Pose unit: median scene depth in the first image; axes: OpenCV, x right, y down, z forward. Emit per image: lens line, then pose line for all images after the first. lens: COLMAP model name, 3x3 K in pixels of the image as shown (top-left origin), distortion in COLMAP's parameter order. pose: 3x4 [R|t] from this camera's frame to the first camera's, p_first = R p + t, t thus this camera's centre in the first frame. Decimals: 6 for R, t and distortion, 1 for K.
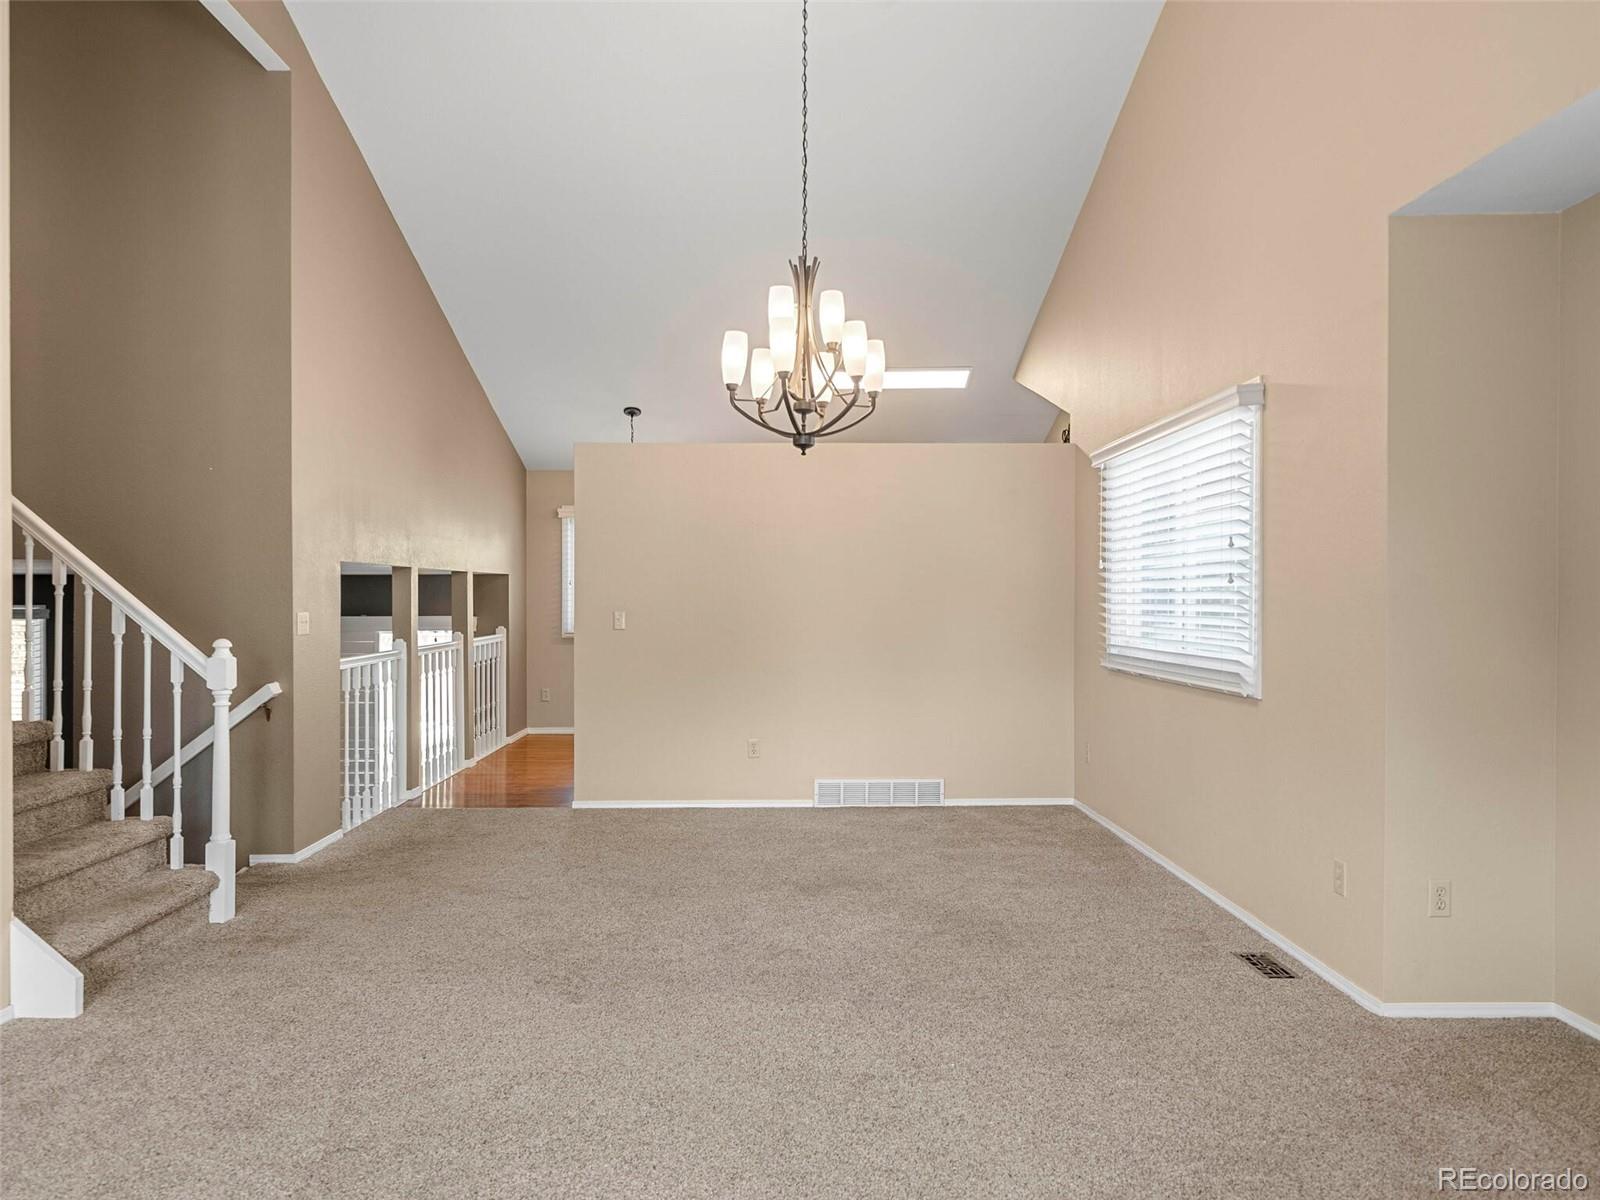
lens RADIAL K [[1073.8, 0, 800.0], [0, 1073.8, 600.0], [0, 0, 1]] dist [0.001836, 0.002007]
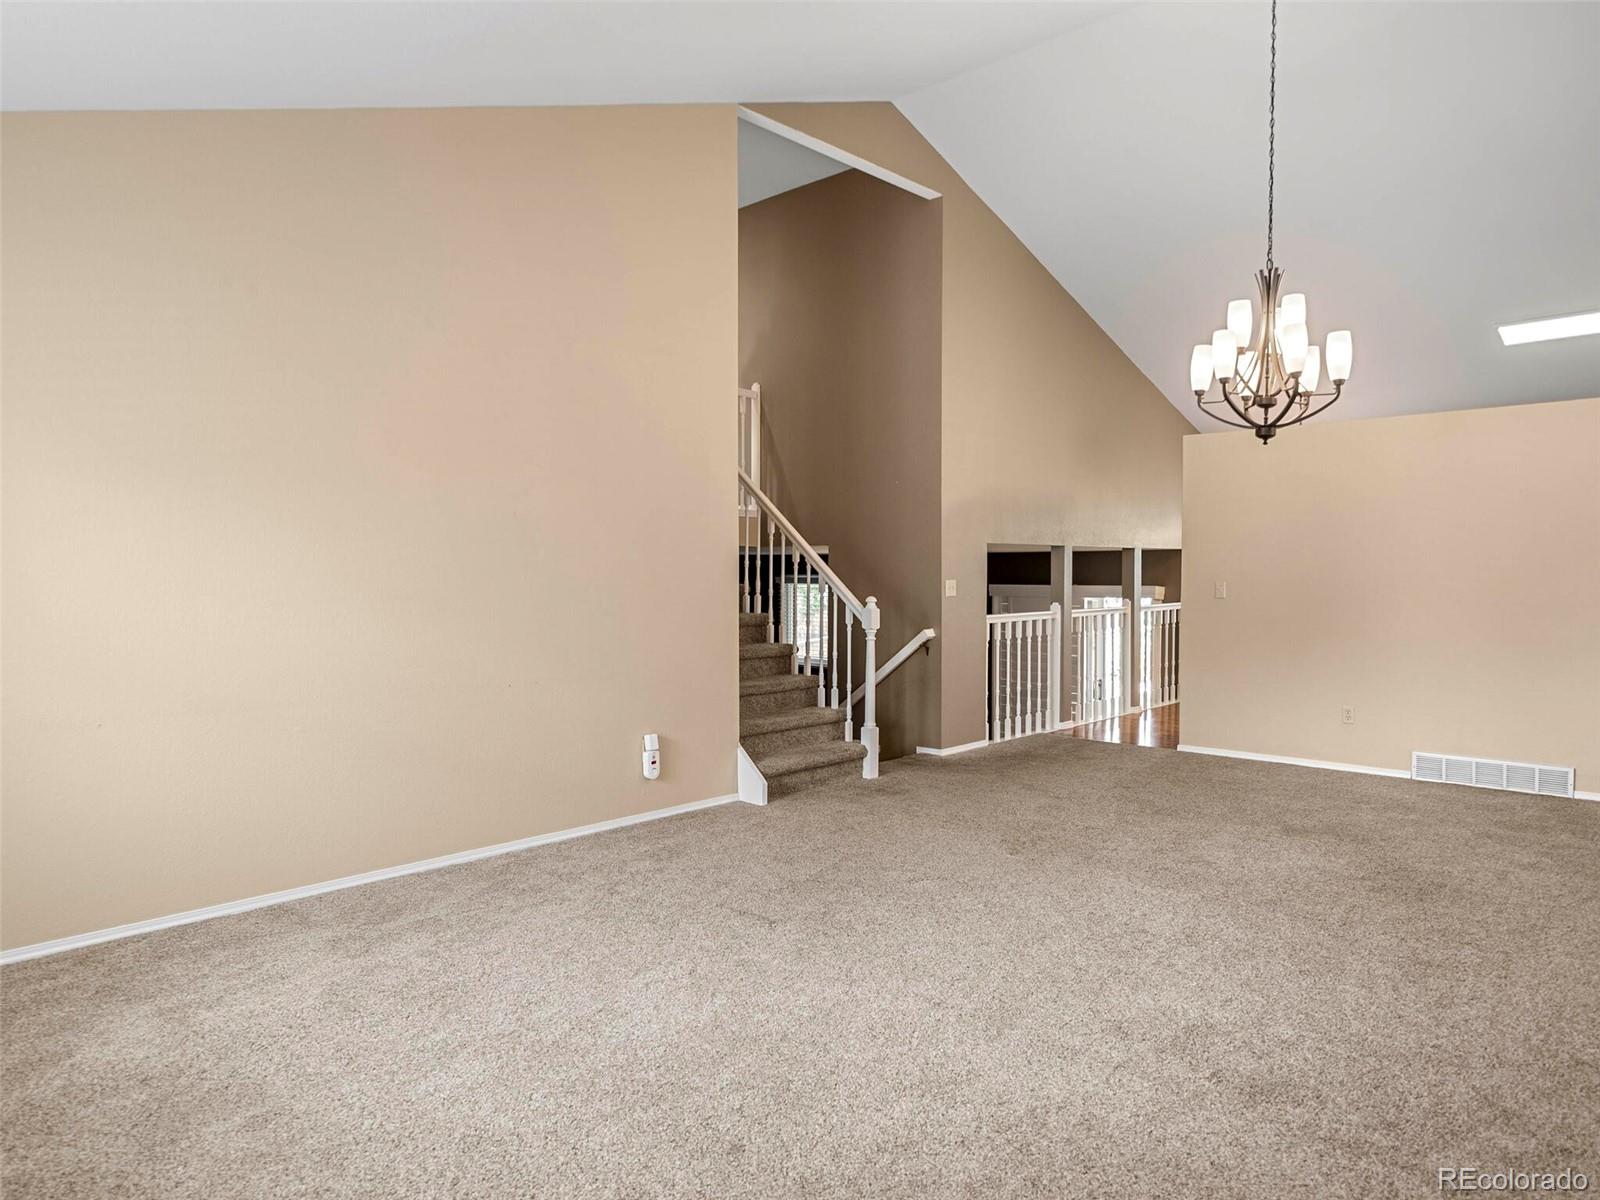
lens RADIAL K [[1029.0, 0, 800.0], [0, 1029.0, 600.0], [0, 0, 1]] dist [0.002740, 0.000717]
pose [[0.716176, 0.020174, -0.697629, 0.416374], [-0.001447, 0.999623, 0.027423, 0.000601], [0.697919, -0.018630, 0.715935, -0.128695]]
